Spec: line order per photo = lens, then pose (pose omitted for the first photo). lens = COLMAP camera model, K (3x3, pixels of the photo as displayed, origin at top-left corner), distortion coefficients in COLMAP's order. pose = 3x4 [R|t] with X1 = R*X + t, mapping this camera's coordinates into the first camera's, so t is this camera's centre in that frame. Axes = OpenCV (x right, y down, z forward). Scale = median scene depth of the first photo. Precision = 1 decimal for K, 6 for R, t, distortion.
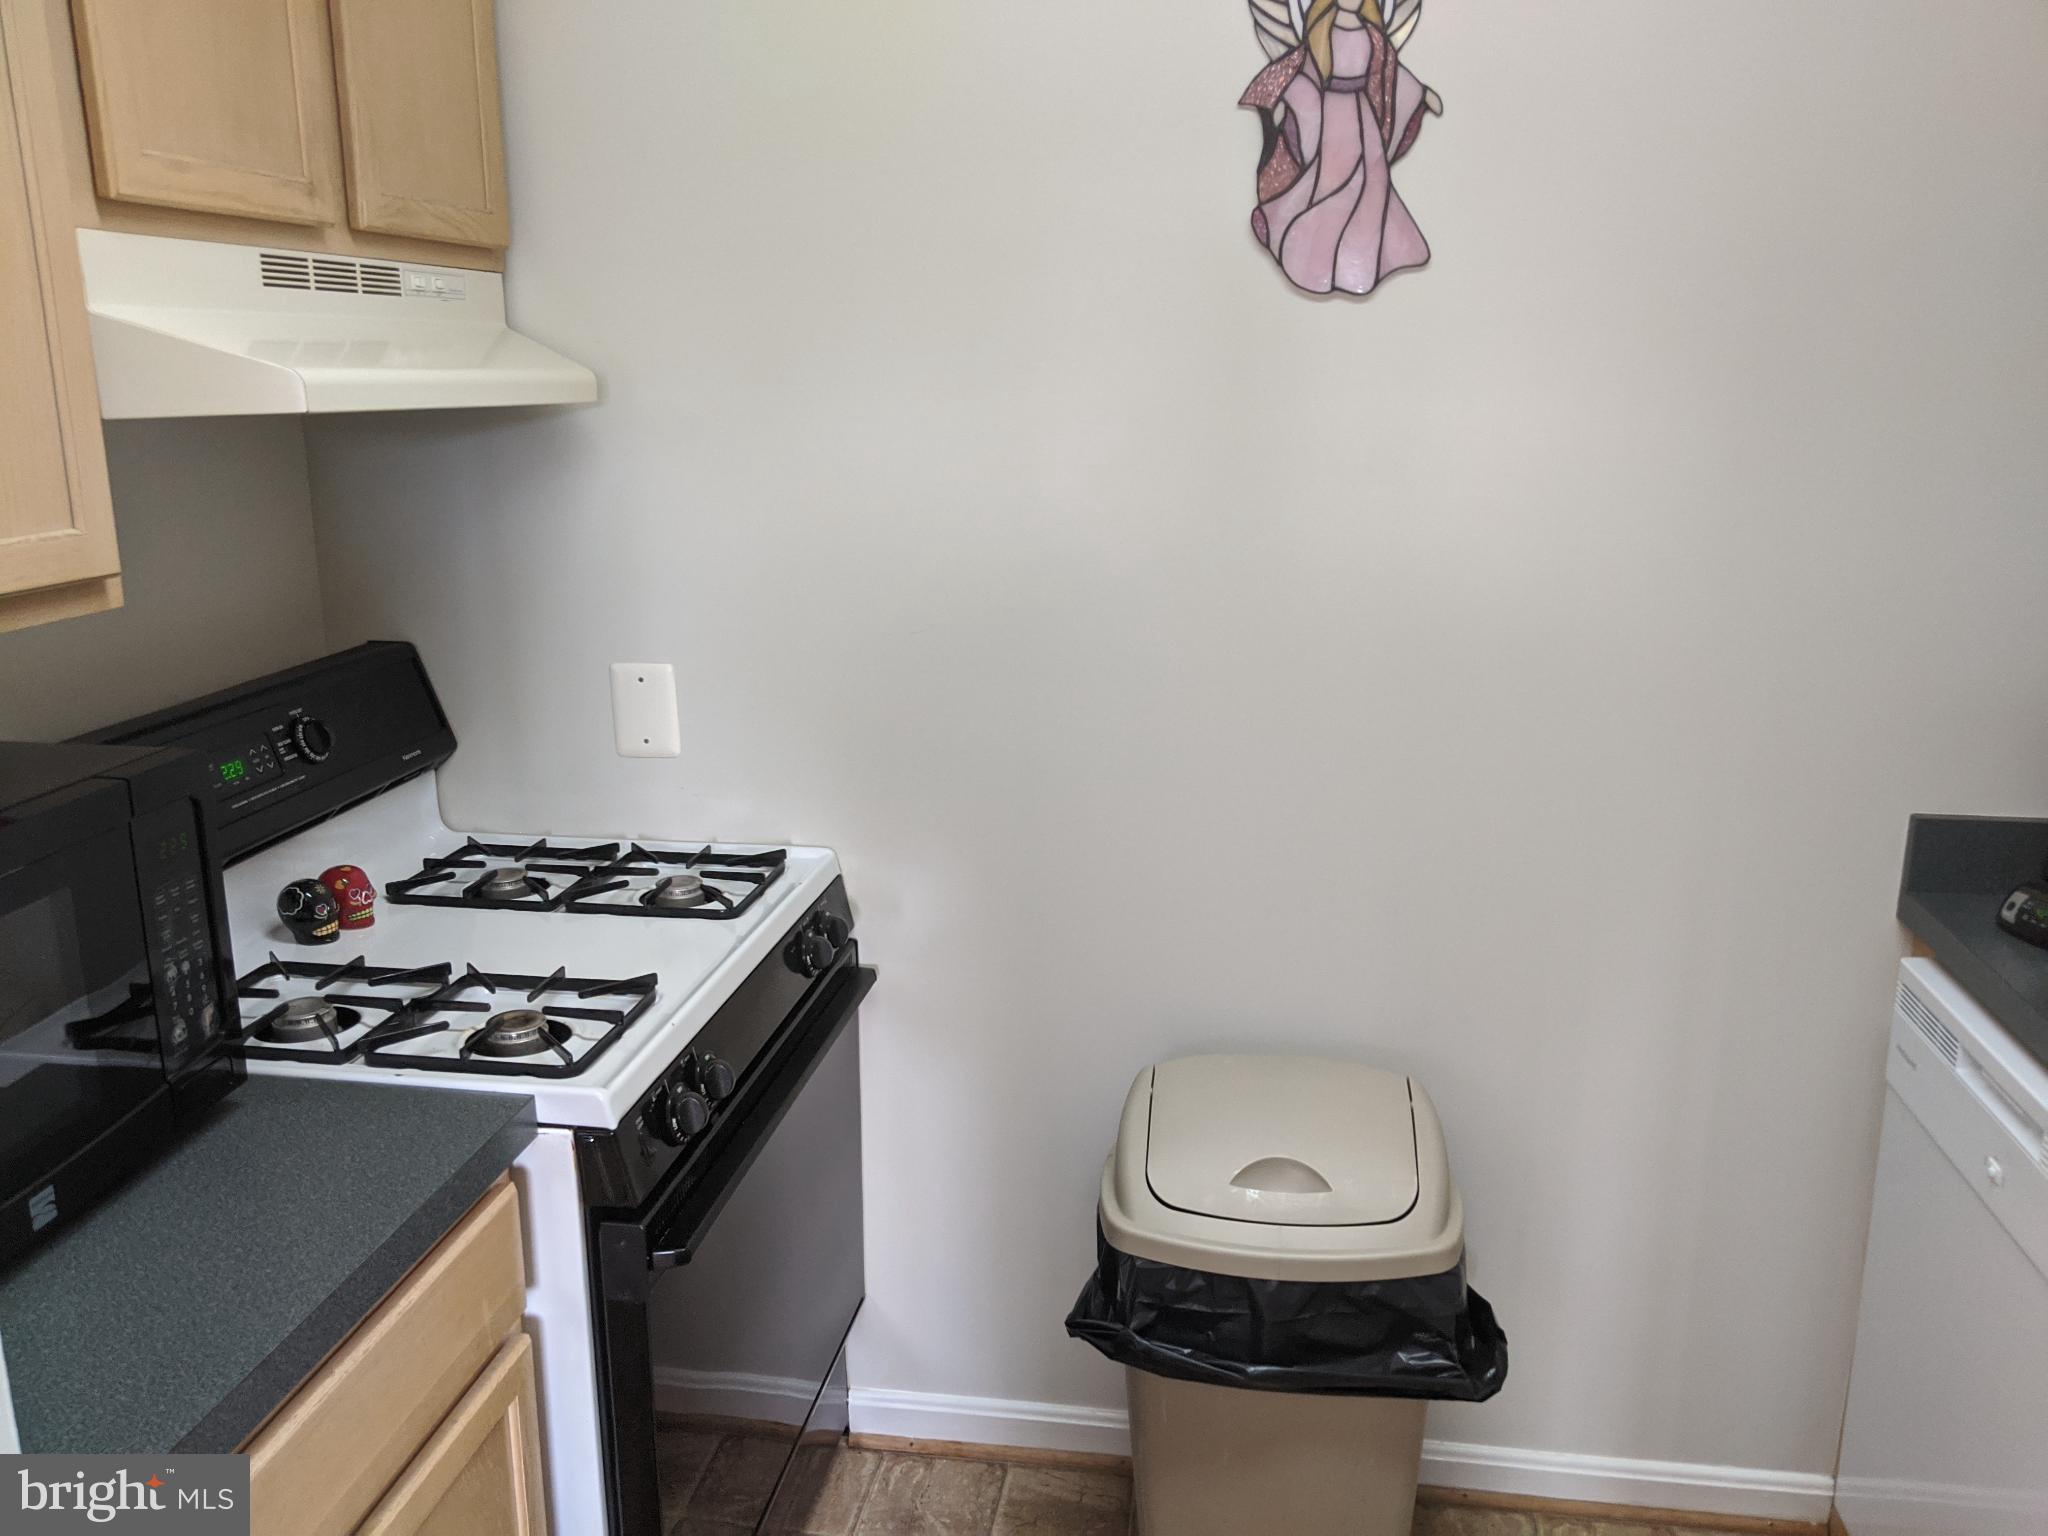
lens RADIAL K [[1639.5, 0, 1024.0], [0, 1639.5, 768.0], [0, 0, 1]] dist [0.047932, -0.094073]
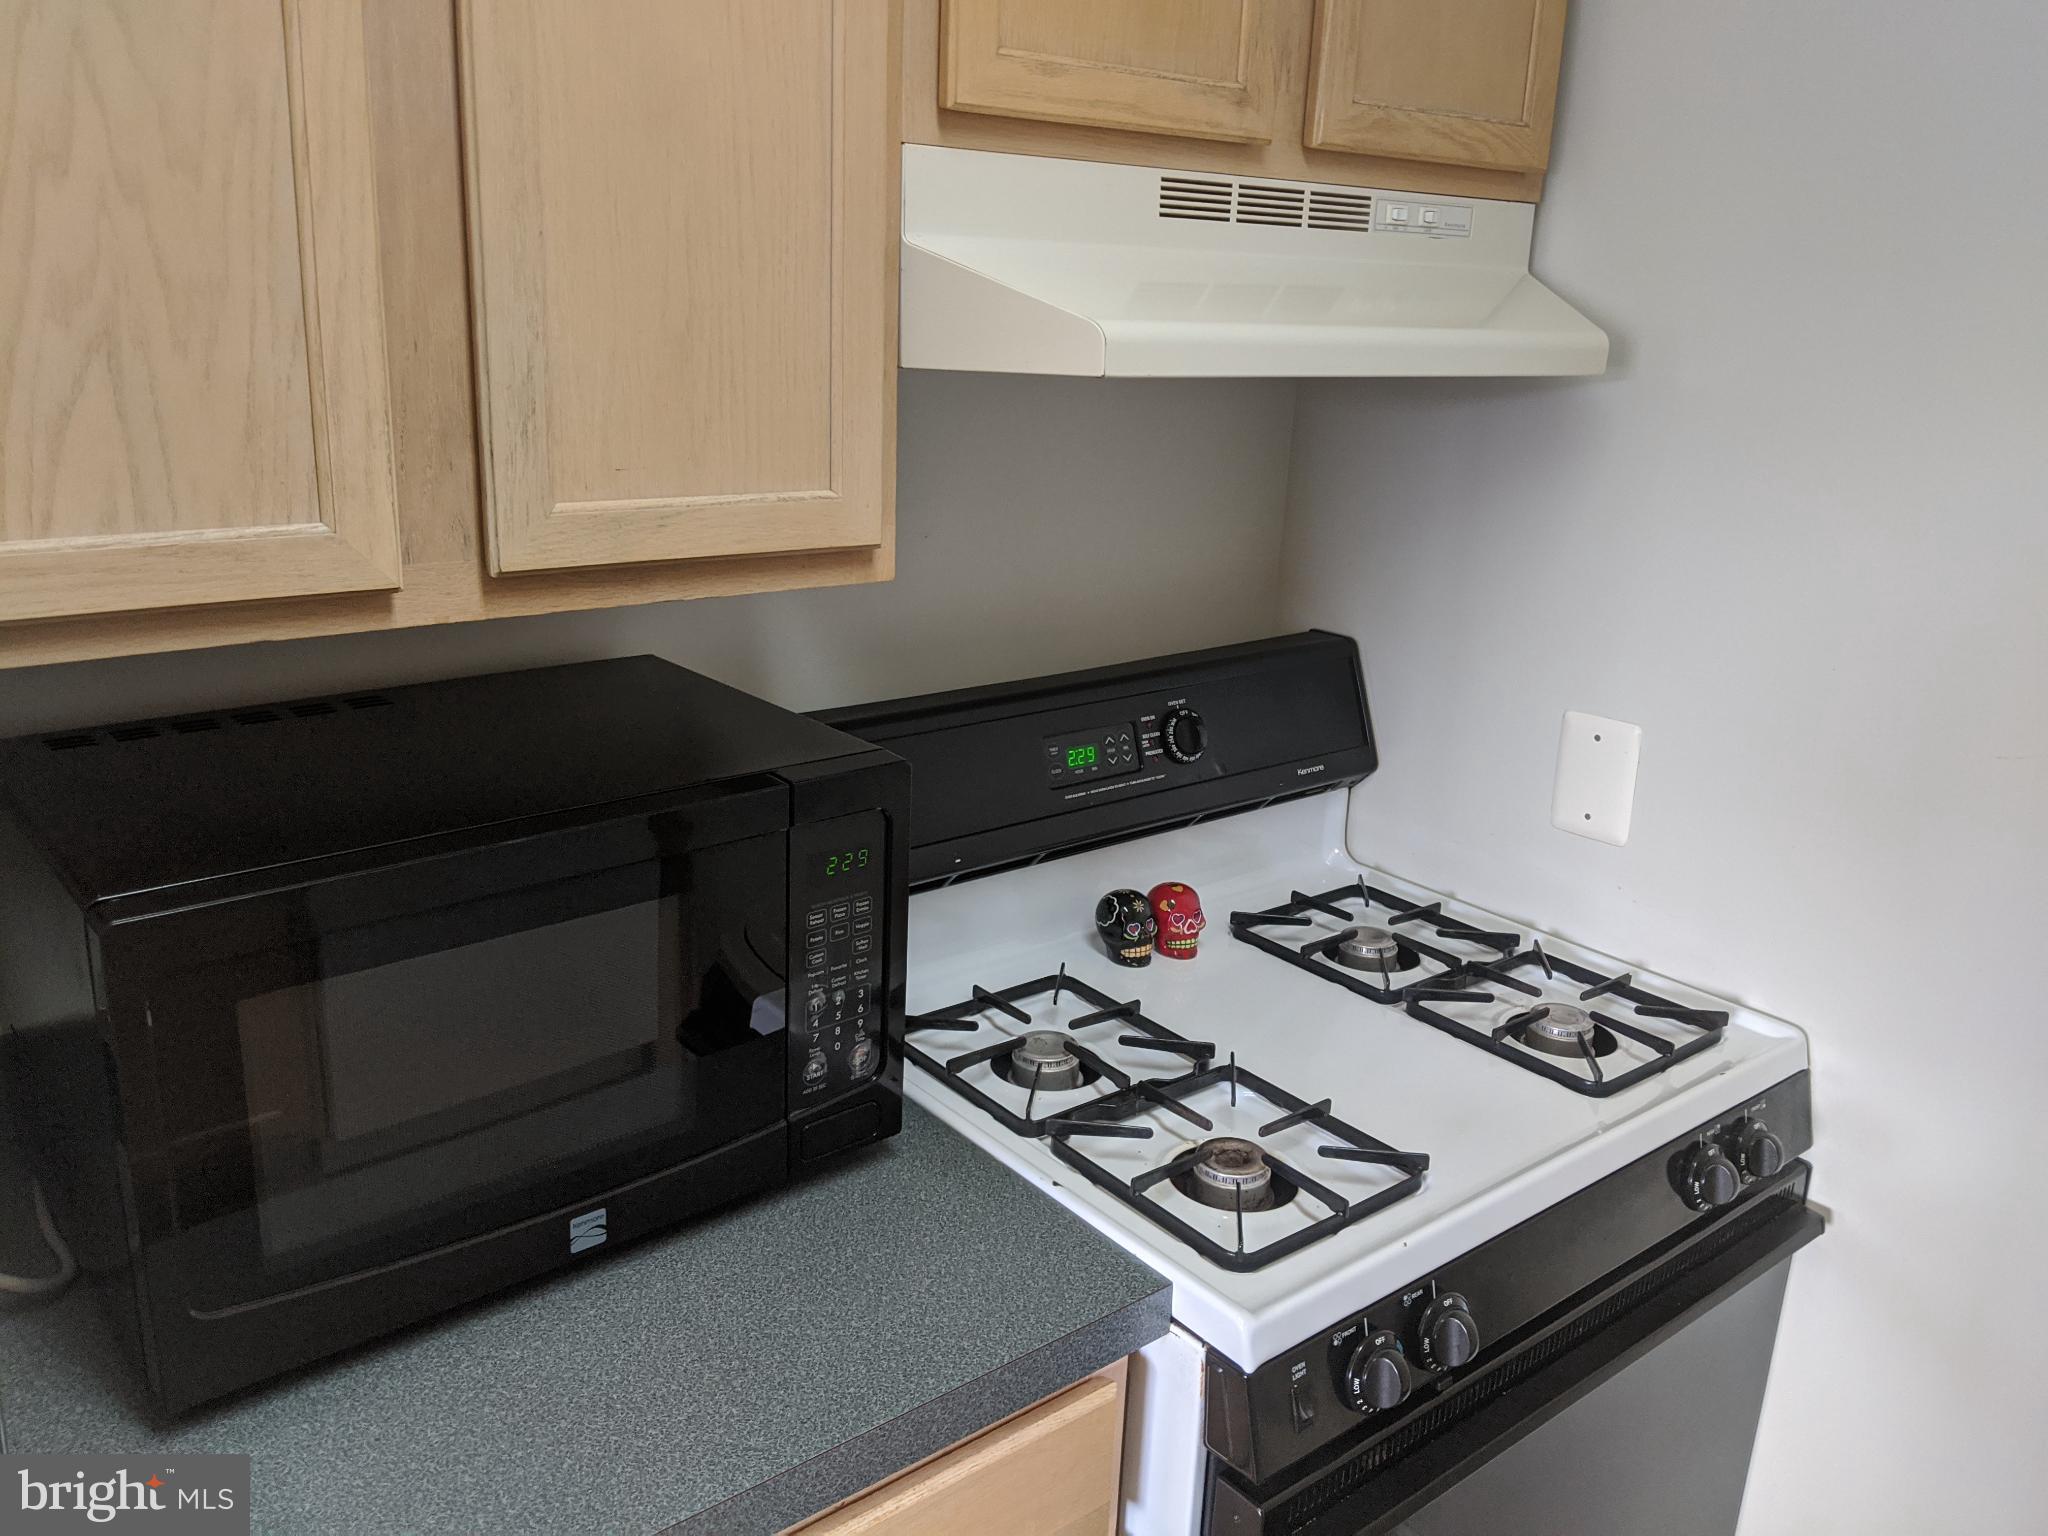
lens RADIAL K [[1620.7, 0, 999.8], [0, 1620.7, 762.9], [0, 0, 1]] dist [0.097202, -0.197163]
pose [[0.741078, 0.221106, -0.633968, 0.055748], [-0.200996, 0.973977, 0.104735, -0.078061], [0.640628, 0.049809, 0.766234, 0.274095]]
